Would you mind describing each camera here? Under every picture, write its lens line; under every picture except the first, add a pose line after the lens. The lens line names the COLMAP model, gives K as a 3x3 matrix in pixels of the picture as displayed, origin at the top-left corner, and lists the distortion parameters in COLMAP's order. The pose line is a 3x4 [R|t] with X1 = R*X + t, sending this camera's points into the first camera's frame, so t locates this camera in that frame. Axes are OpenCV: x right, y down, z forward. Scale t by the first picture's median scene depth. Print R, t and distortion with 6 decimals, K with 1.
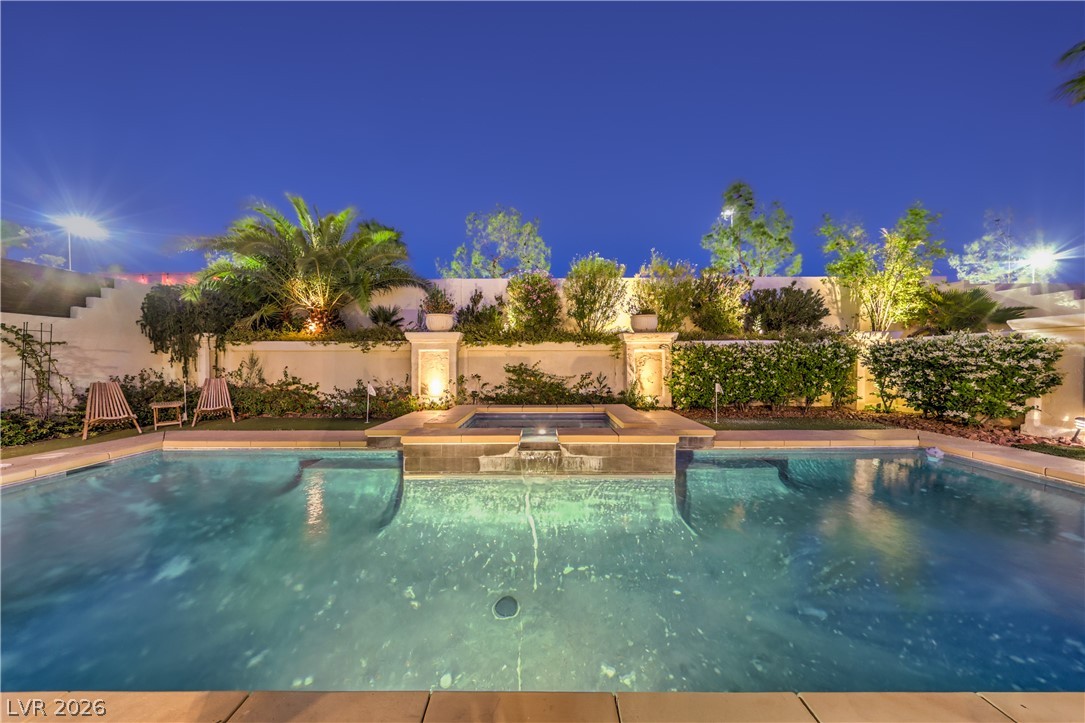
lens RADIAL K [[353.1, 0, 542.9], [0, 353.1, 364.6], [0, 0, 1]] dist [0.000682, -0.000025]
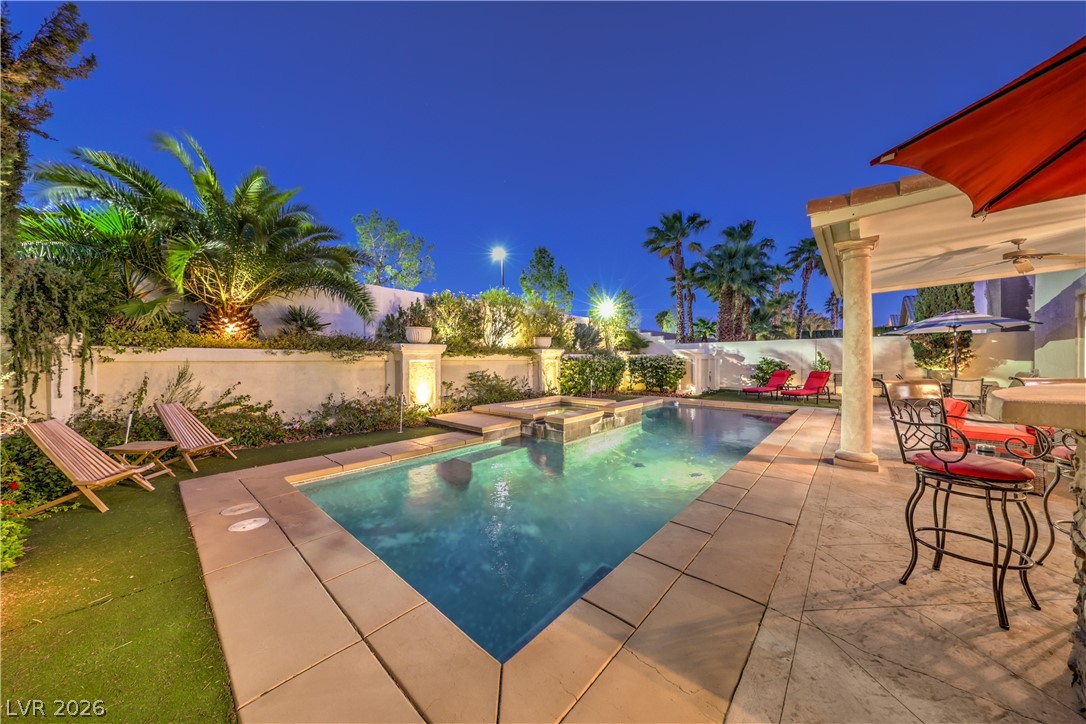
lens RADIAL K [[353.4, 0, 543.4], [0, 353.4, 365.2], [0, 0, 1]] dist [0.000682, -0.000025]
pose [[0.660664, -0.011387, 0.750595, -0.875559], [0.014398, 0.999893, 0.002496, -0.024287], [-0.750543, 0.009158, 0.660758, 0.005874]]
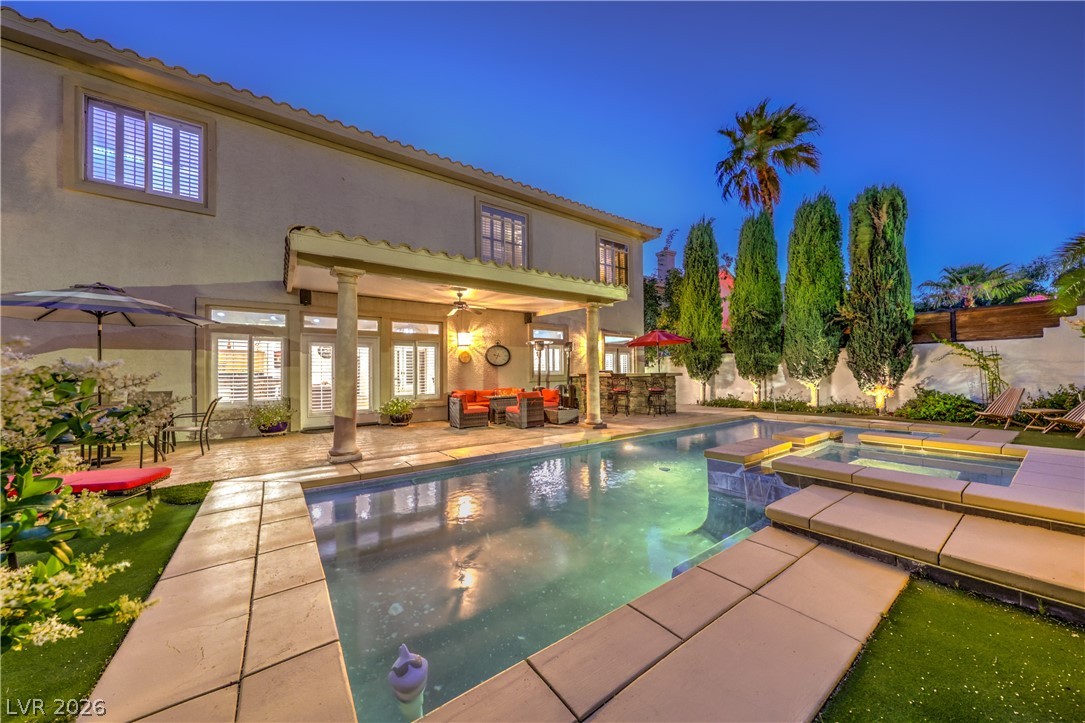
lens RADIAL K [[371.0, 0, 546.4], [0, 371.0, 366.3], [0, 0, 1]] dist [0.001155, 0.000239]
pose [[-0.808597, 0.000727, -0.588363, 0.743034], [0.005033, 0.999971, -0.005682, -0.024786], [0.588342, -0.007555, -0.808577, 0.860322]]
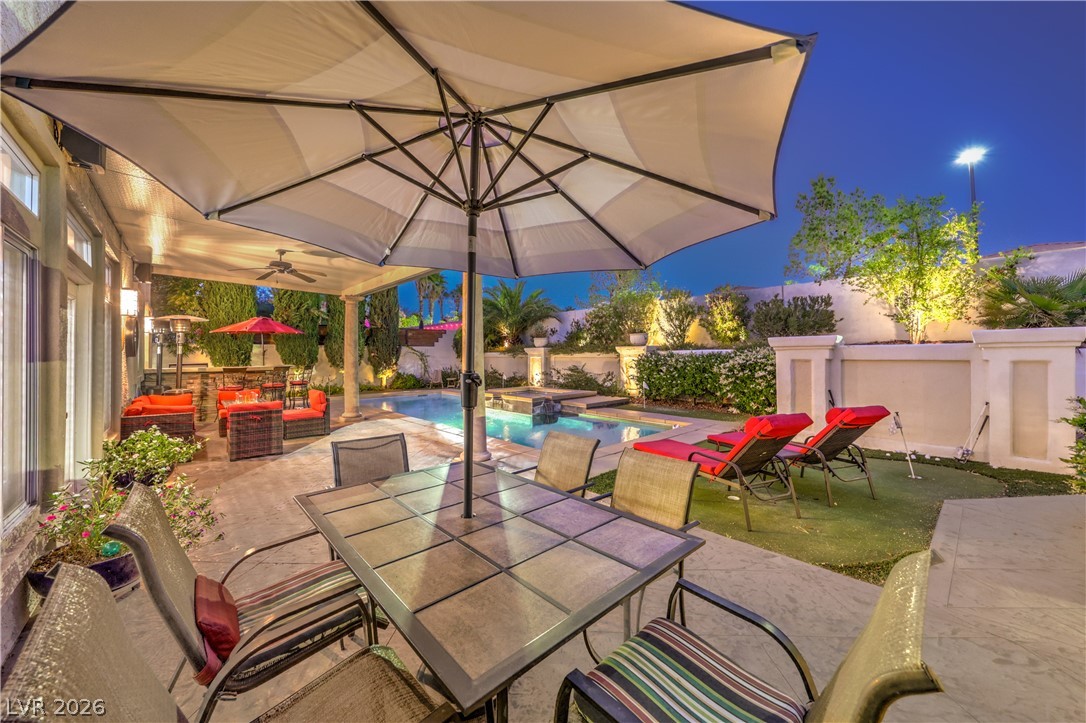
lens RADIAL K [[391.7, 0, 543.0], [0, 391.7, 361.5], [0, 0, 1]] dist [-0.001857, -0.000103]
pose [[0.686482, 0.012045, -0.727047, 1.238798], [-0.006145, 0.999923, 0.010764, -0.041622], [0.727121, -0.002921, 0.686503, -0.402484]]
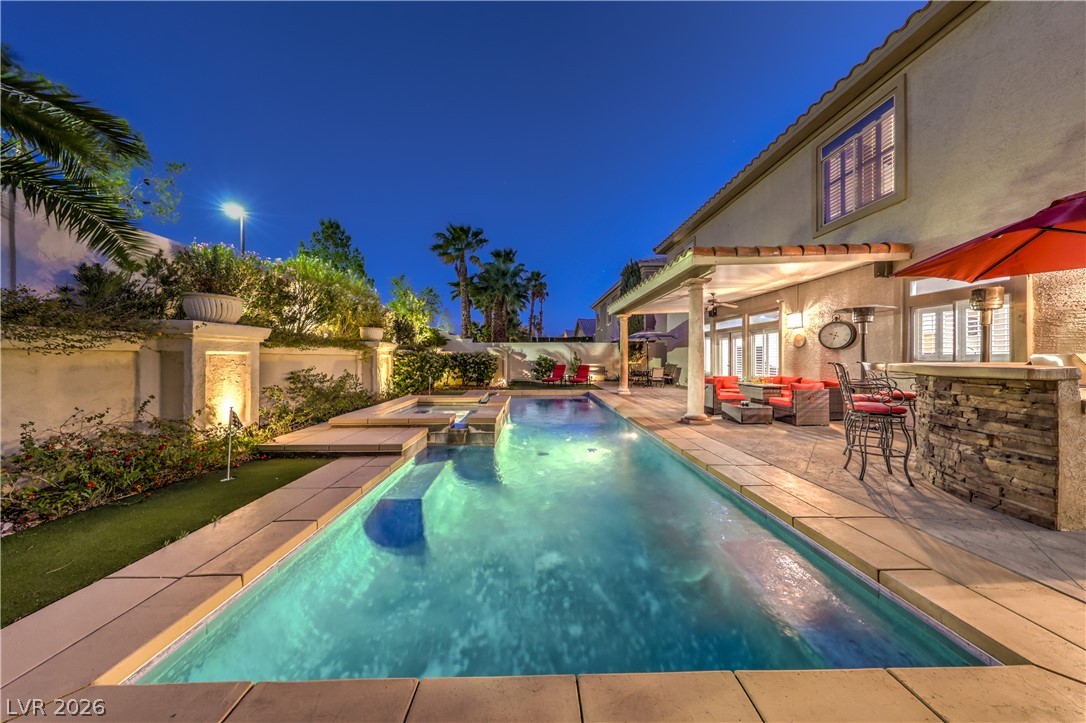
lens RADIAL K [[317.3, 0, 542.6], [0, 317.3, 357.8], [0, 0, 1]] dist [-0.000389, -0.000022]
pose [[-0.032280, 0.002880, 0.999475, -0.903851], [0.015239, 0.999881, -0.002389, -0.020651], [-0.999363, 0.015154, -0.032320, 0.447396]]
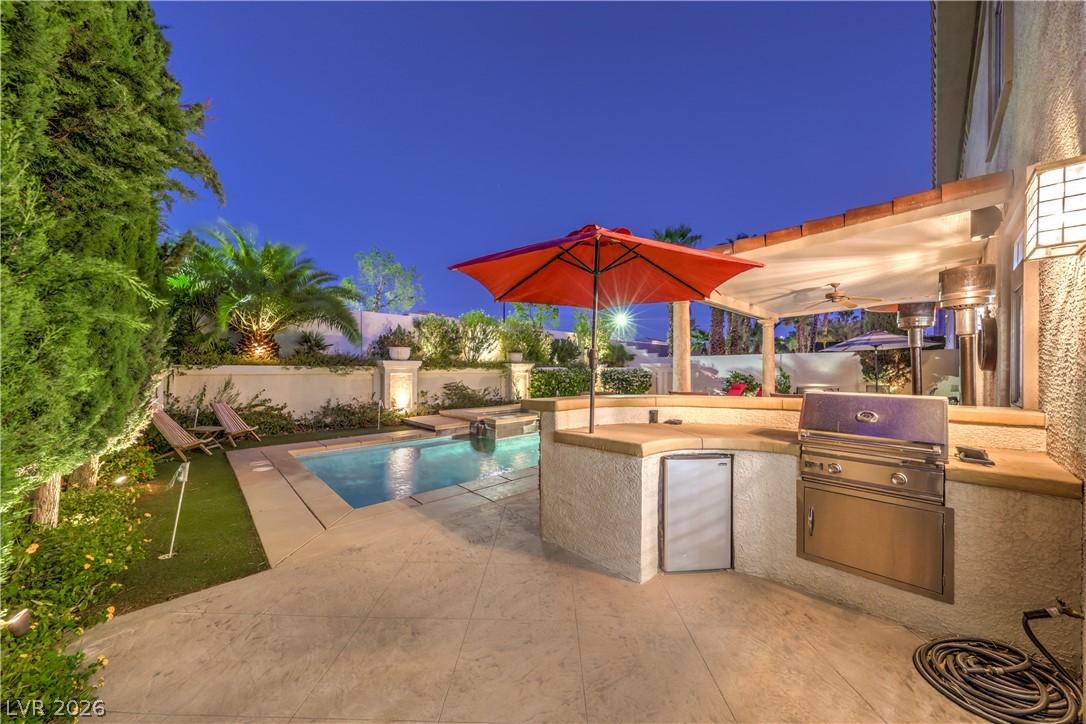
lens RADIAL K [[369.7, 0, 538.8], [0, 369.7, 373.5], [0, 0, 1]] dist [0.000458, -0.000005]
pose [[0.724923, -0.004420, 0.688816, -0.906629], [0.007669, 0.999969, -0.001654, -0.035823], [-0.688788, 0.006481, 0.724934, -0.400227]]
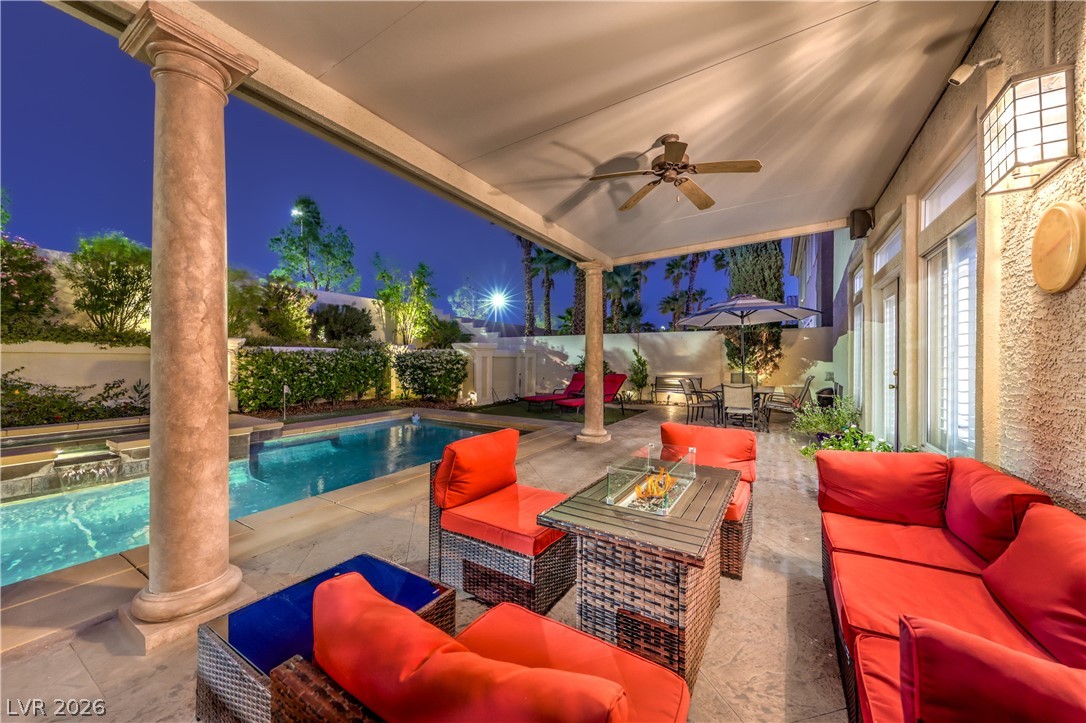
lens RADIAL K [[391.7, 0, 543.0], [0, 391.7, 361.5], [0, 0, 1]] dist [-0.001857, -0.000103]
pose [[0.508484, 0.001749, 0.861070, -0.159635], [0.006653, 0.999960, -0.005960, -0.010516], [-0.861046, 0.008760, 0.508452, -0.333902]]
